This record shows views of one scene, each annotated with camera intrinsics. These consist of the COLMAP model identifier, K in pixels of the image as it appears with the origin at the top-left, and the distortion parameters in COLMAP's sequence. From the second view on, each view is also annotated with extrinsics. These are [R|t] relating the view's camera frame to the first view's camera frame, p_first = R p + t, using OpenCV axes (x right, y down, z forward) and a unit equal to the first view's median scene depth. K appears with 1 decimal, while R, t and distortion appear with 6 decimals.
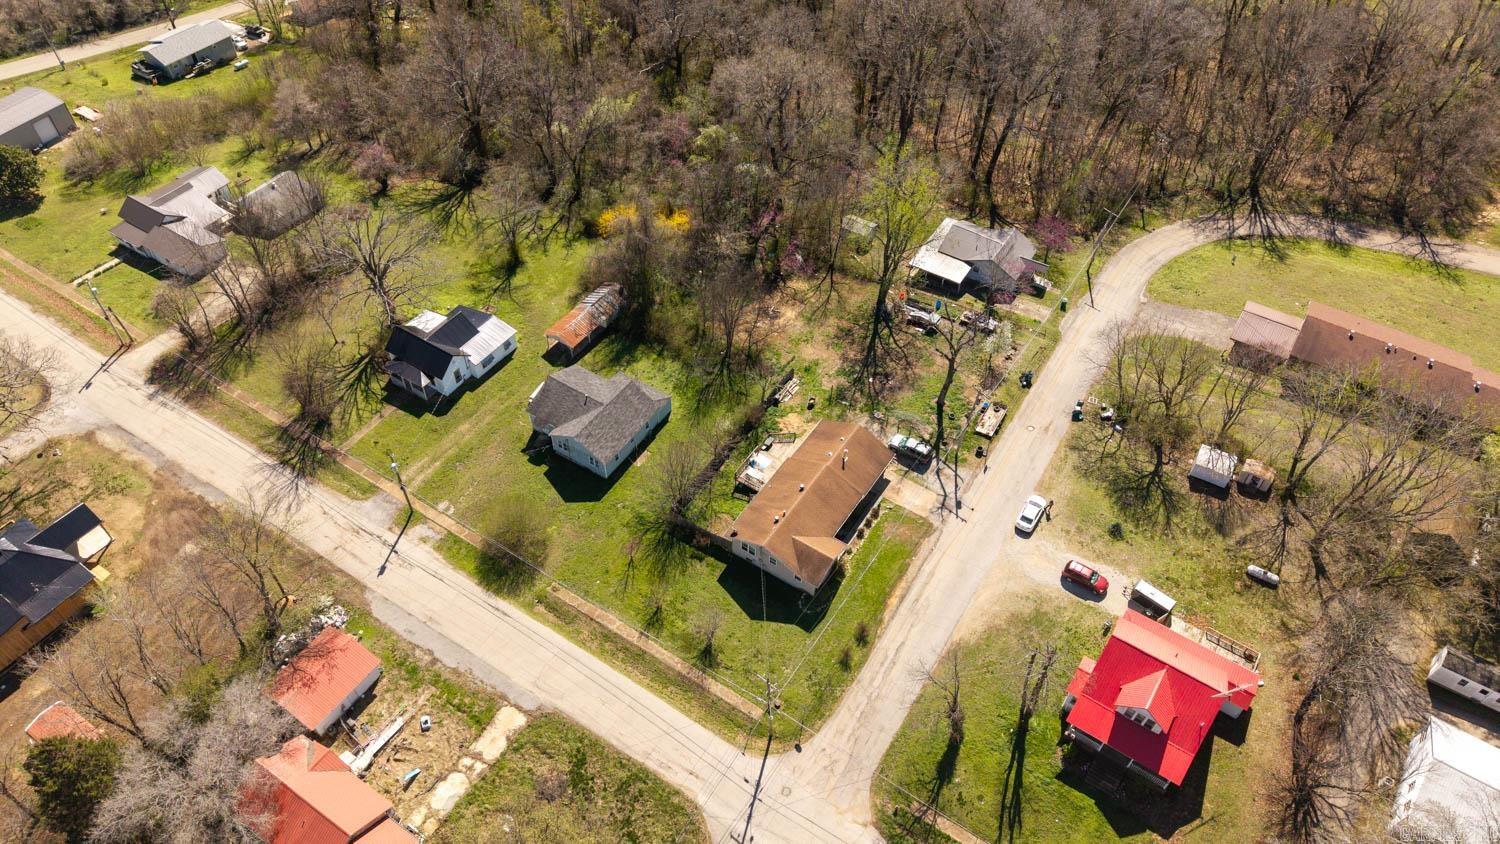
lens RADIAL K [[1006.4, 0, 750.0], [0, 1006.4, 422.0], [0, 0, 1]] dist [0.123410, -0.209818]
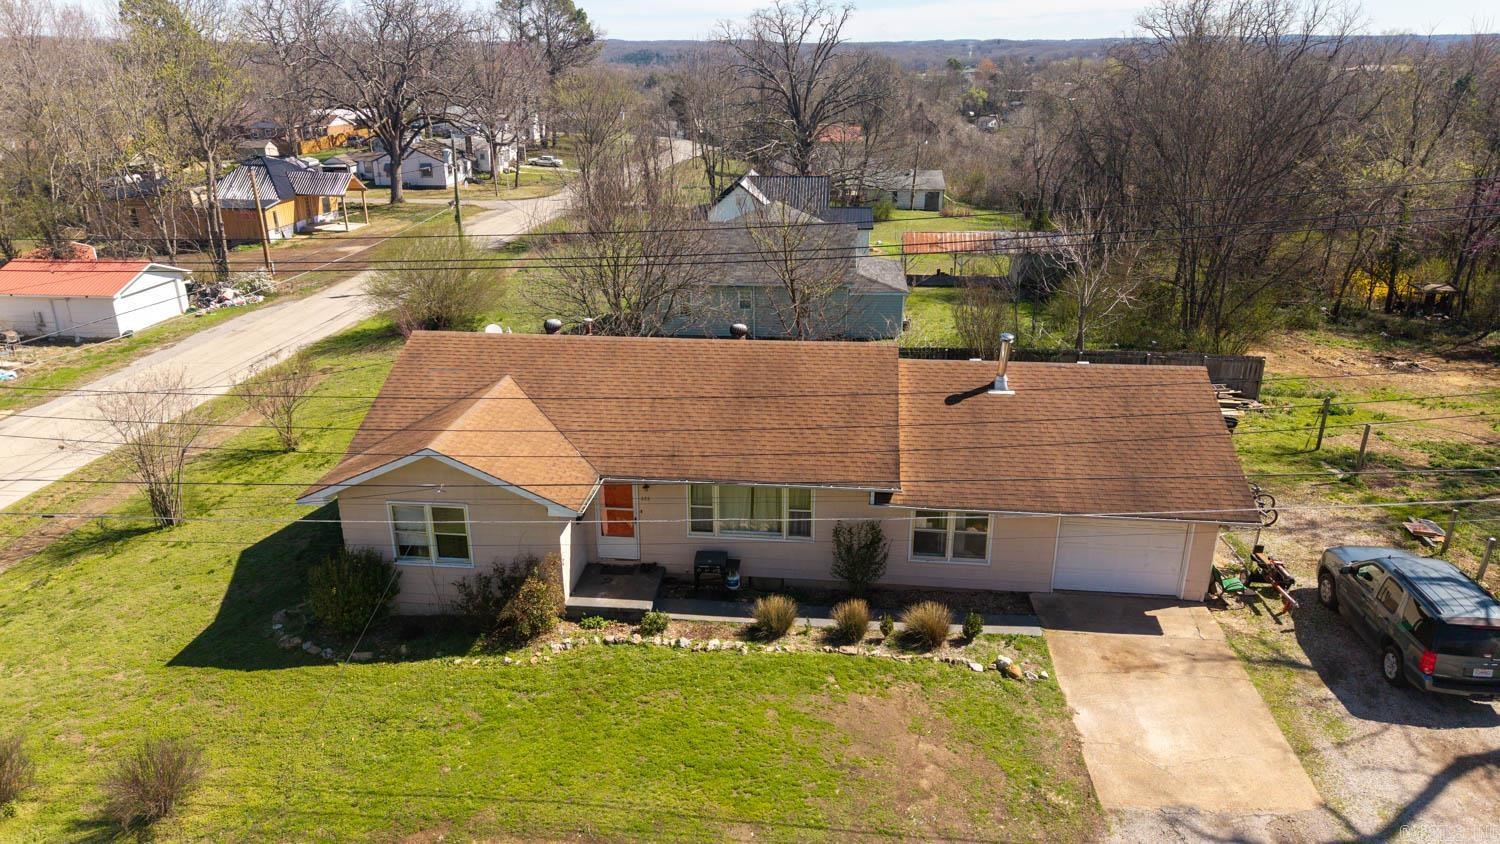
lens RADIAL K [[1002.1, 0, 745.0], [0, 1002.1, 436.4], [0, 0, 1]] dist [0.030427, -0.033706]
pose [[0.453941, 0.294738, -0.840872, 0.250139], [-0.651867, 0.753223, -0.087892, 0.097415], [0.607459, 0.588035, 0.534049, 0.824743]]
